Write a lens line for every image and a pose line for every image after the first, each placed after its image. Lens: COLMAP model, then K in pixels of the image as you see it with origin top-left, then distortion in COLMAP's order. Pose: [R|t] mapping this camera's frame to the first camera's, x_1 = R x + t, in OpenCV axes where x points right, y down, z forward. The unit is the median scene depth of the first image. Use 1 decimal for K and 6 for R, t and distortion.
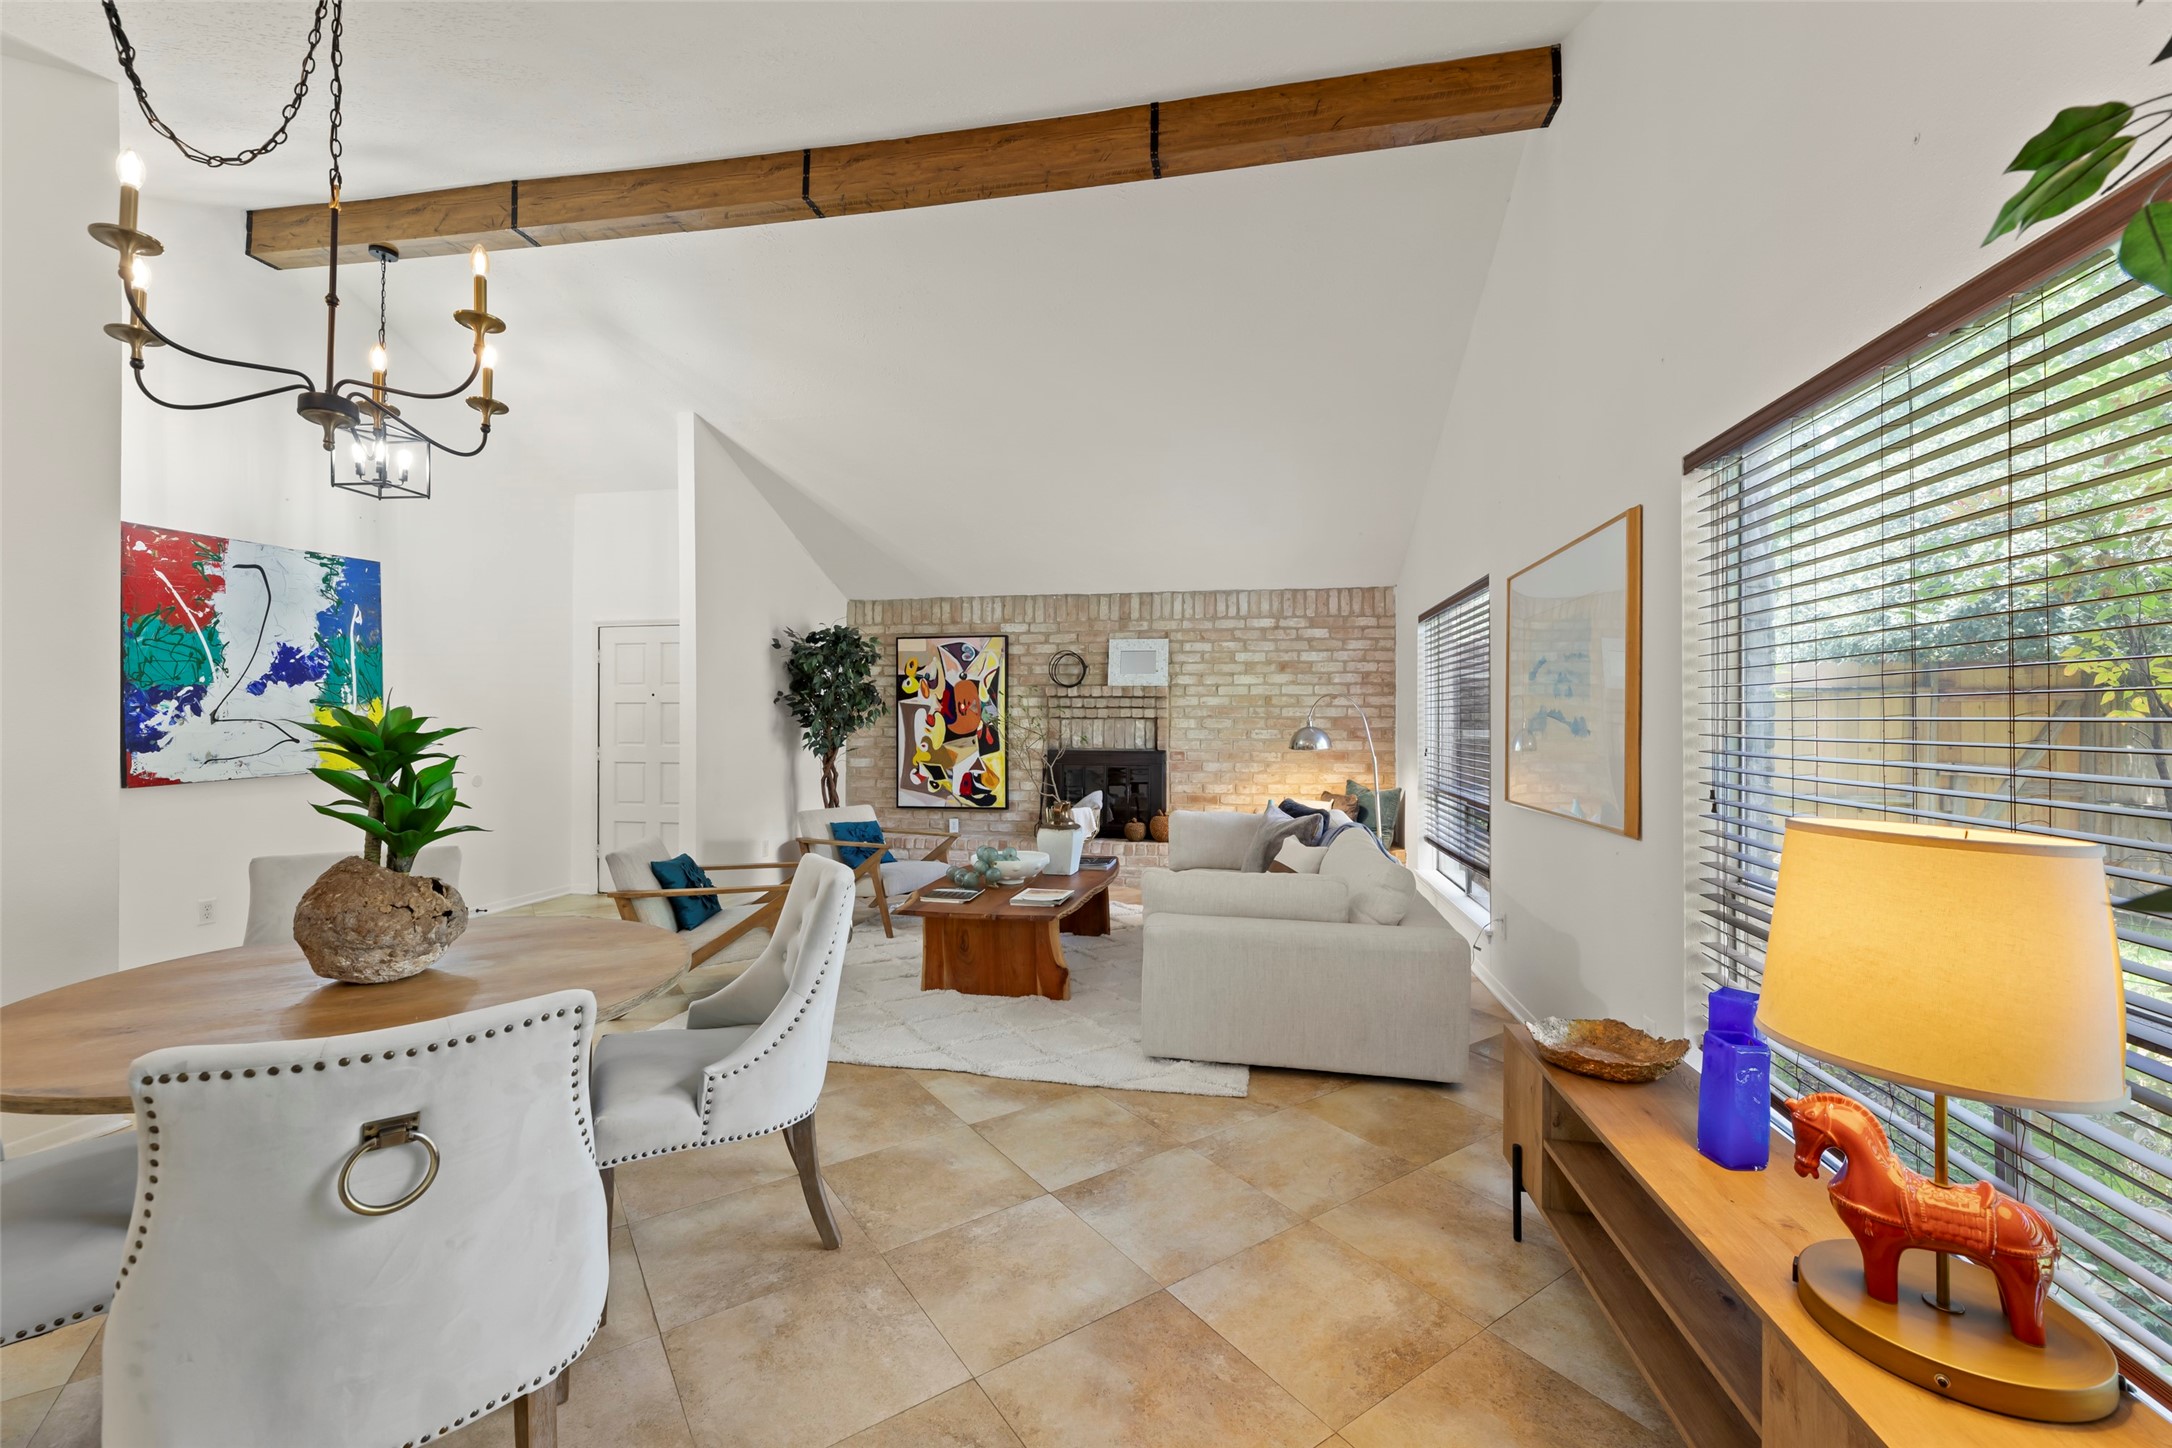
lens RADIAL K [[874.0, 0, 1083.9], [0, 874.0, 714.6], [0, 0, 1]] dist [0.001206, -0.000211]
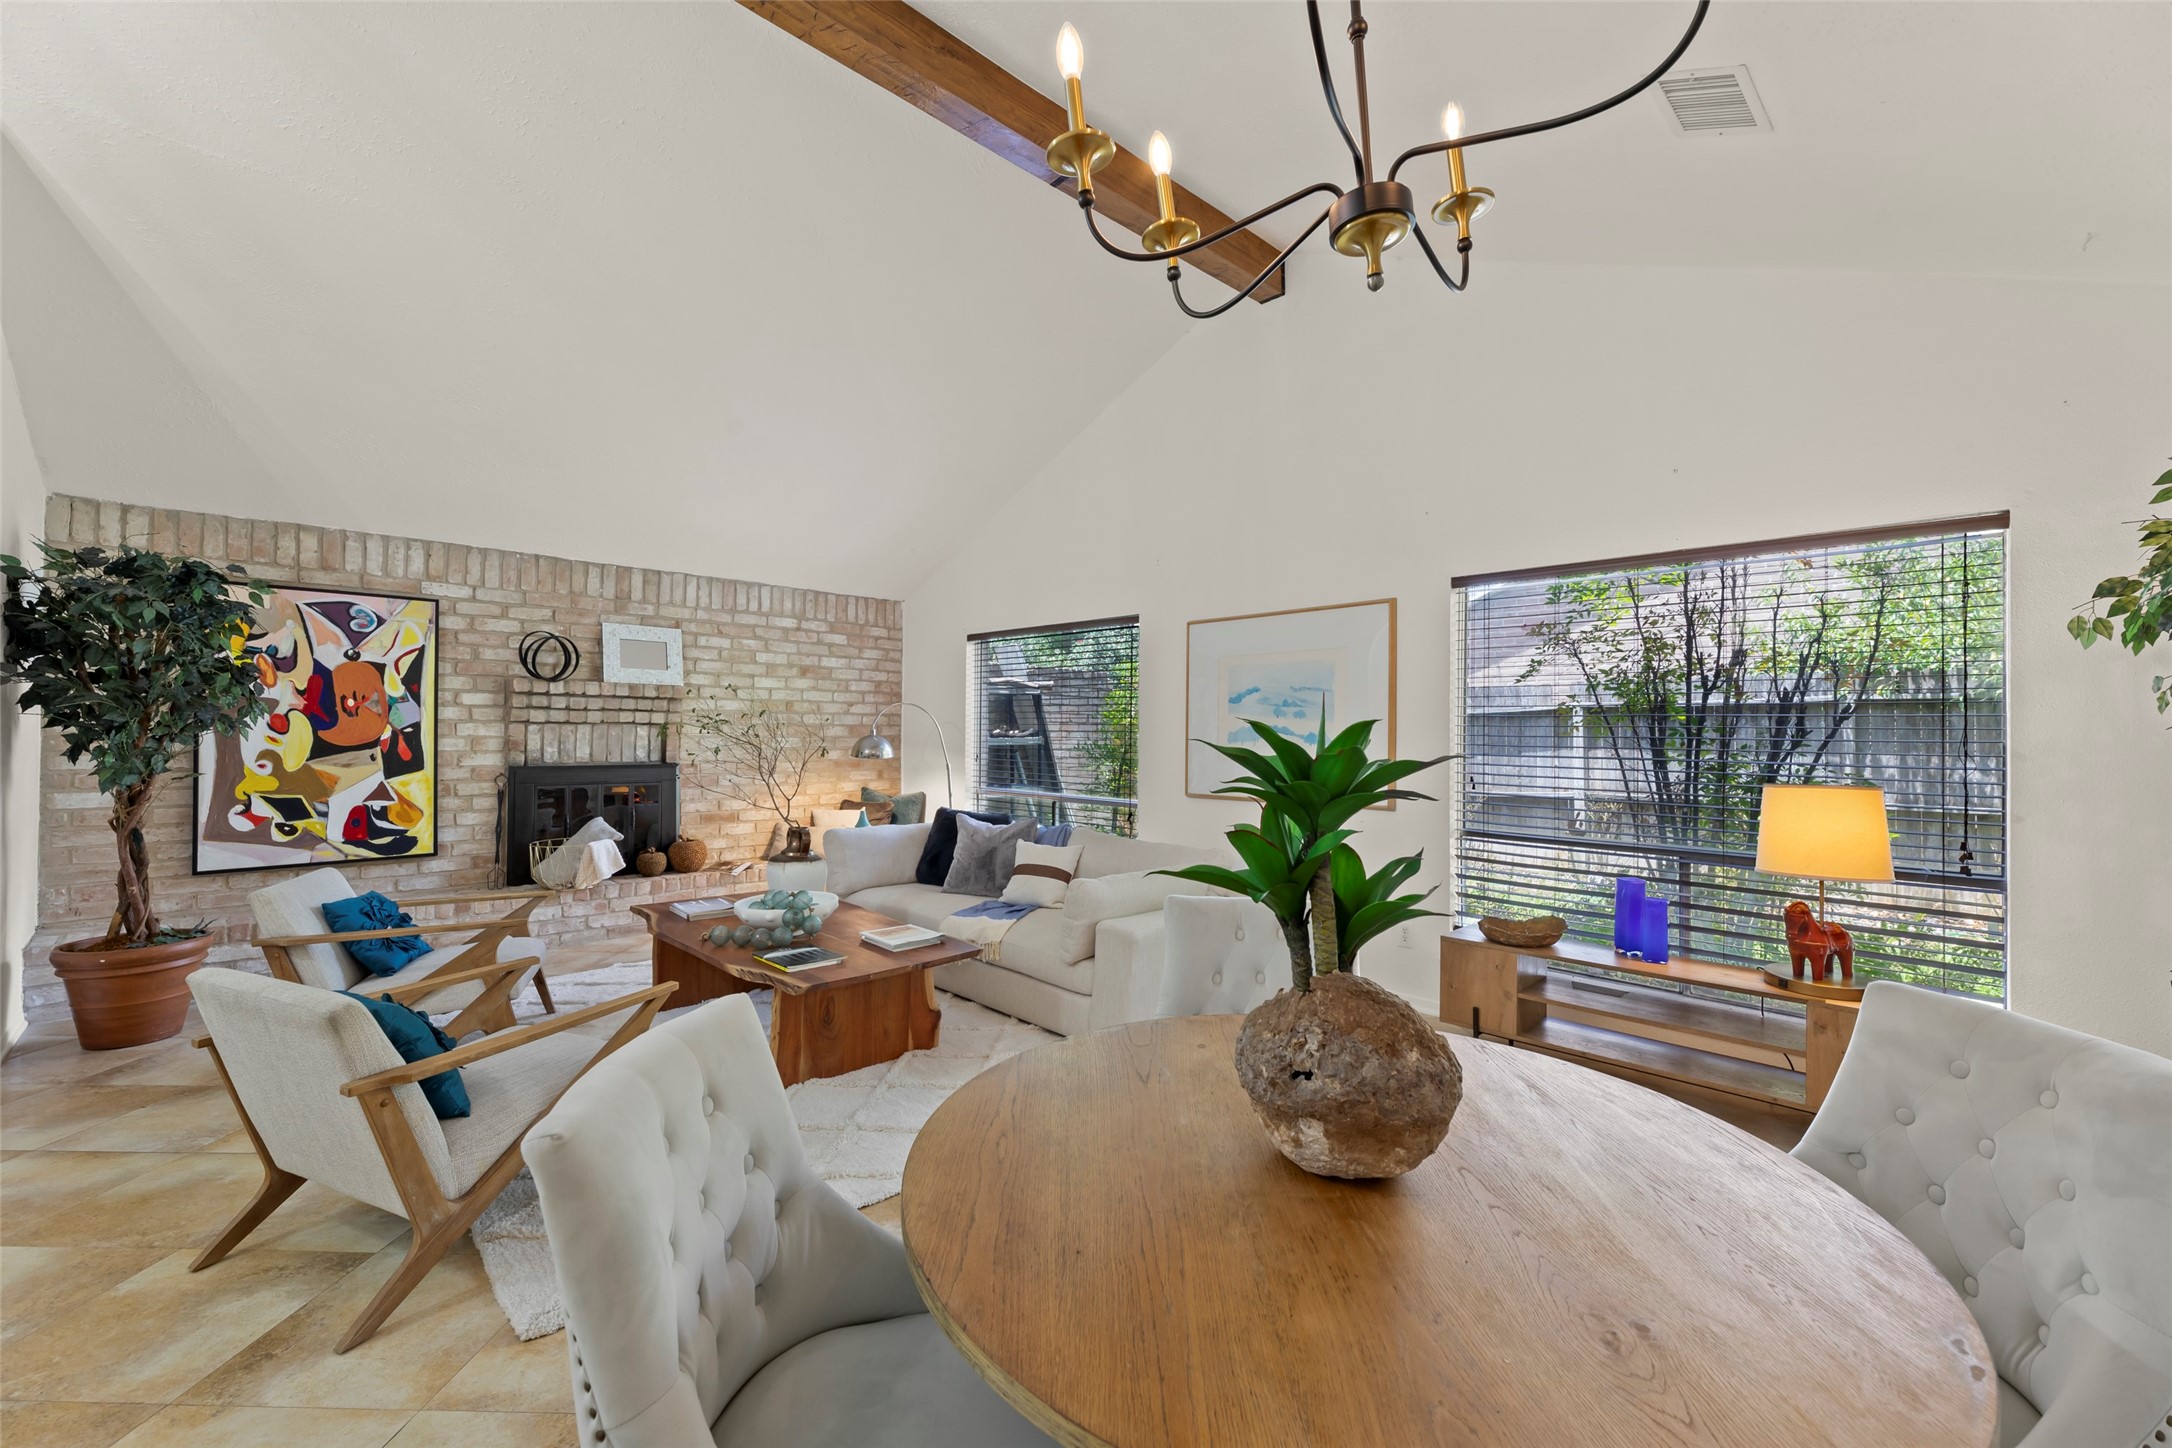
lens RADIAL K [[874.0, 0, 1072.8], [0, 874.0, 722.1], [0, 0, 1]] dist [0.001206, -0.000211]
pose [[0.582700, 0.011484, 0.812606, -0.363828], [-0.014742, 0.999885, -0.003560, -0.000482], [-0.812554, -0.009905, 0.582802, 0.205788]]
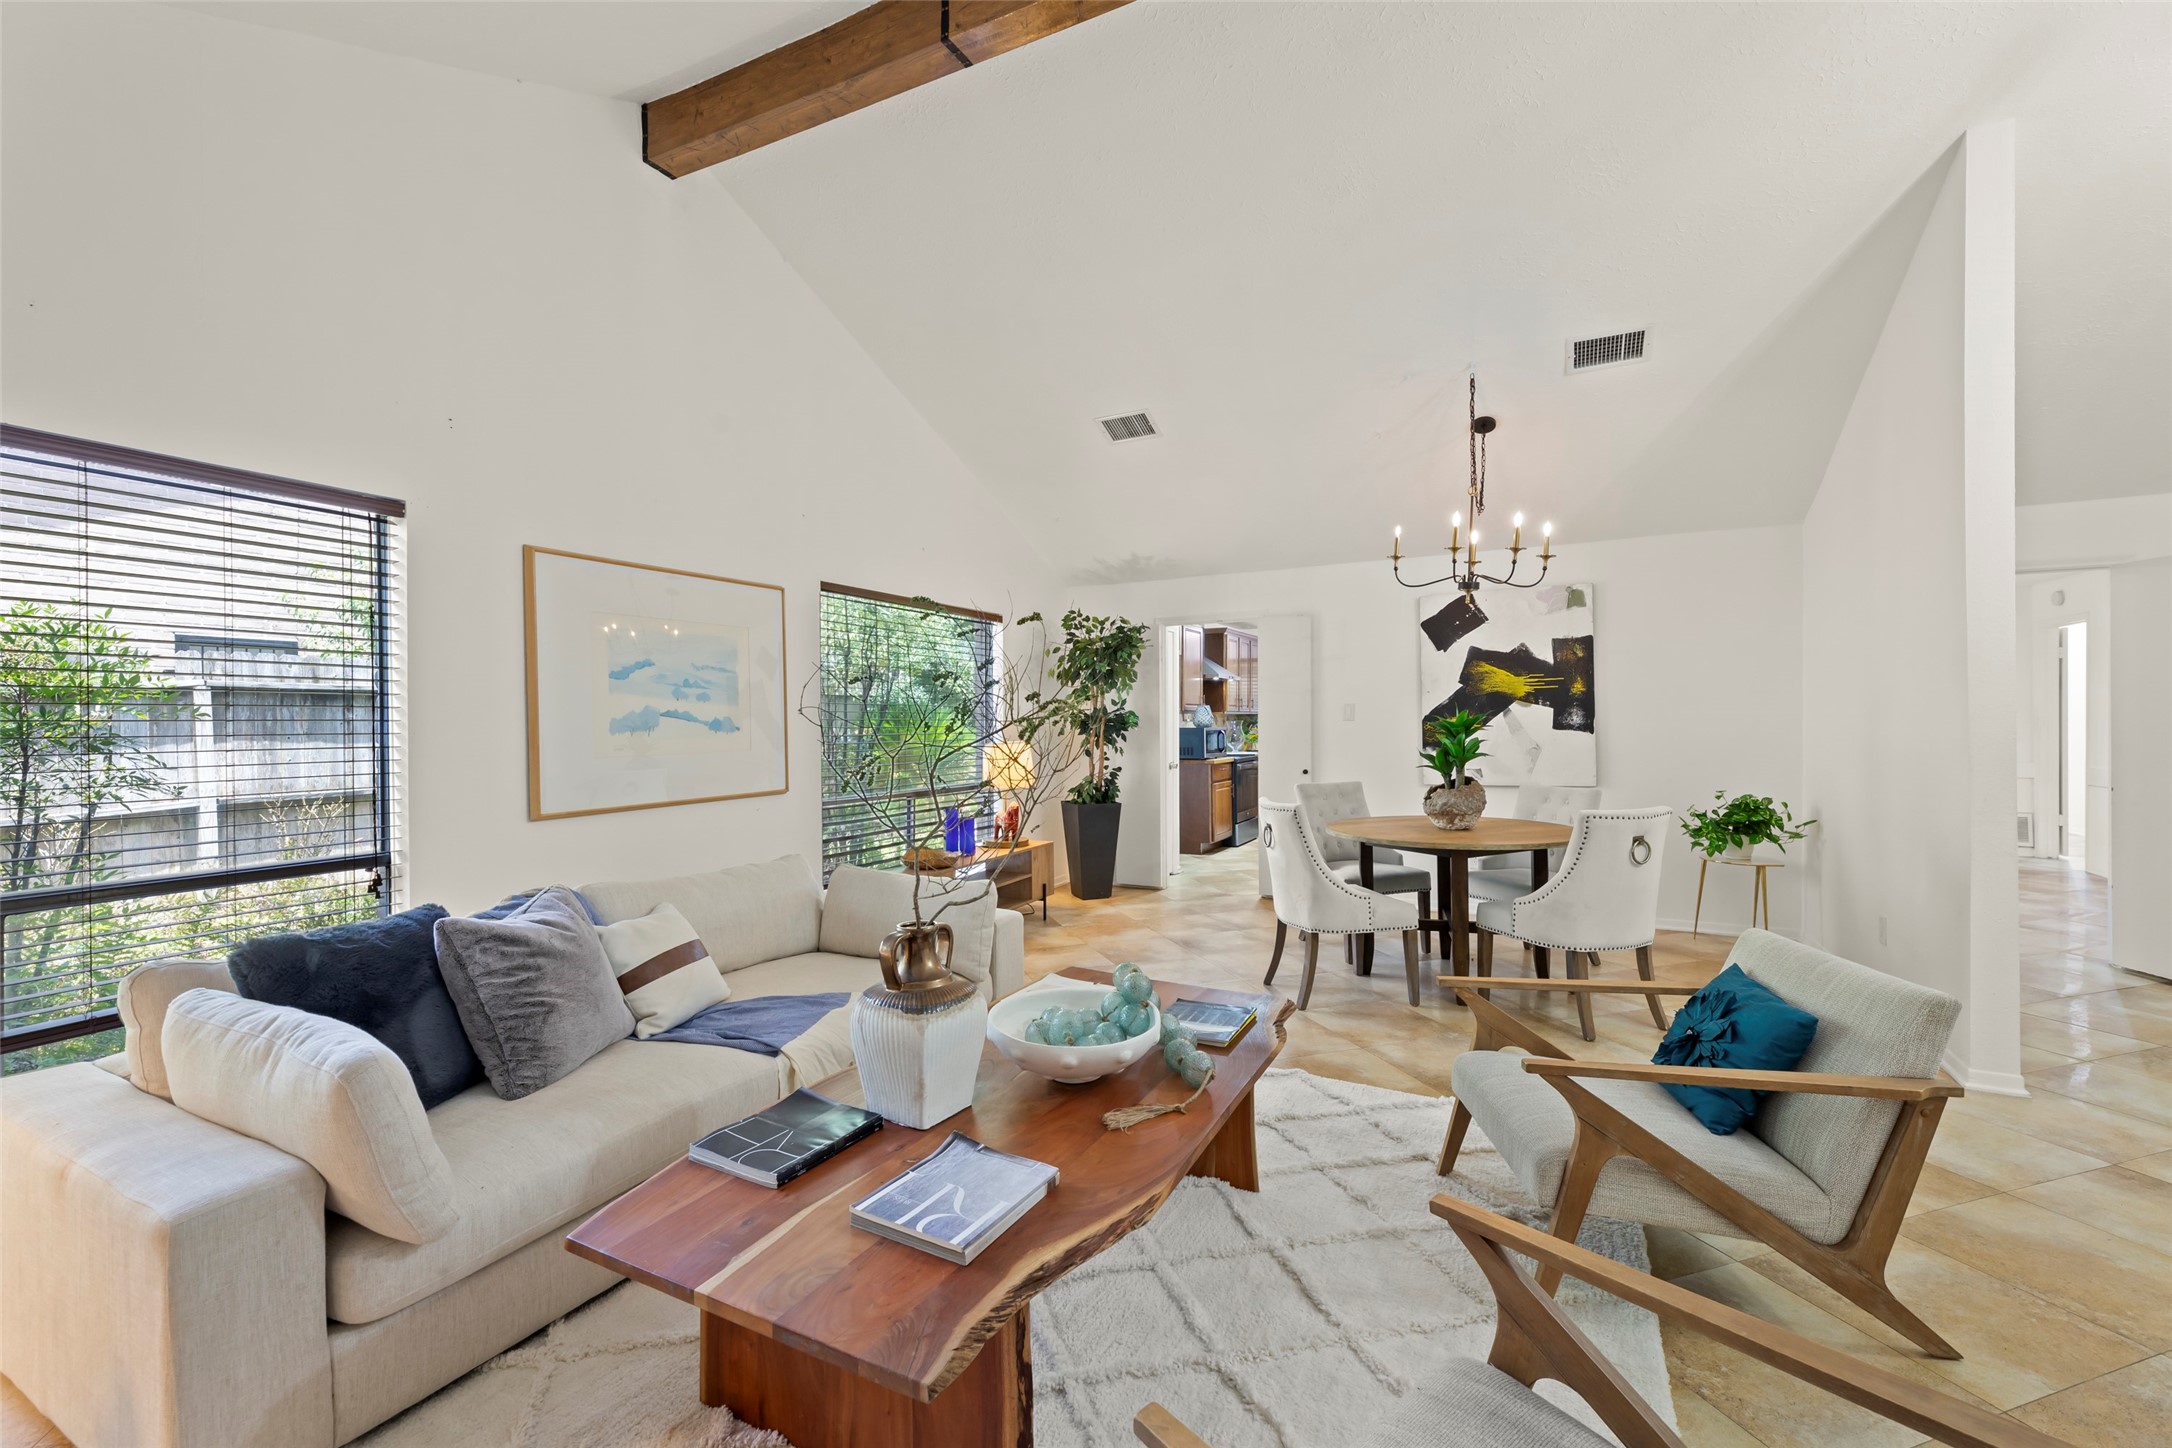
lens RADIAL K [[874.0, 0, 1091.0], [0, 874.0, 721.7], [0, 0, 1]] dist [0.001206, -0.000211]
pose [[-0.961258, -0.000055, 0.275650, -0.137052], [-0.000877, 0.999996, -0.002860, 0.005993], [-0.275649, -0.002991, -0.961254, 0.897303]]
